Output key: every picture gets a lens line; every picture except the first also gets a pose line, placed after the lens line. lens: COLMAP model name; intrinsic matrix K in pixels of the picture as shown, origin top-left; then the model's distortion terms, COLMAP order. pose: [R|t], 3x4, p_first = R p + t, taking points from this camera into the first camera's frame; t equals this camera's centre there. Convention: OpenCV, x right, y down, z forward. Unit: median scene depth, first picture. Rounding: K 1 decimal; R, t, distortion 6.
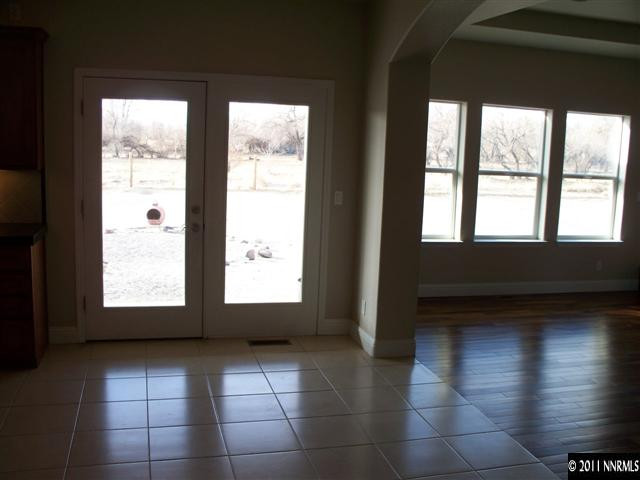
lens RADIAL K [[669.8, 0, 320.5], [0, 669.8, 239.8], [0, 0, 1]] dist [-0.118528, 0.000000]
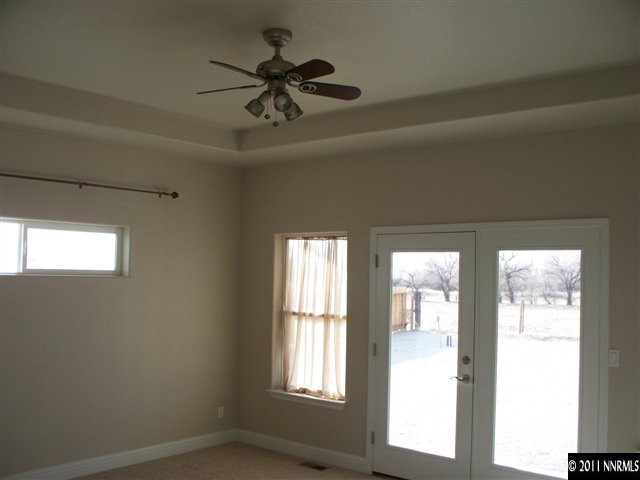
lens RADIAL K [[669.8, 0, 320.1], [0, 669.8, 240.1], [0, 0, 1]] dist [-0.118528, 0.000000]
pose [[0.571926, -0.067774, -0.817501, 0.507581], [-0.120452, 0.978840, -0.165418, -0.031350], [0.811414, 0.193077, 0.551660, 0.255915]]
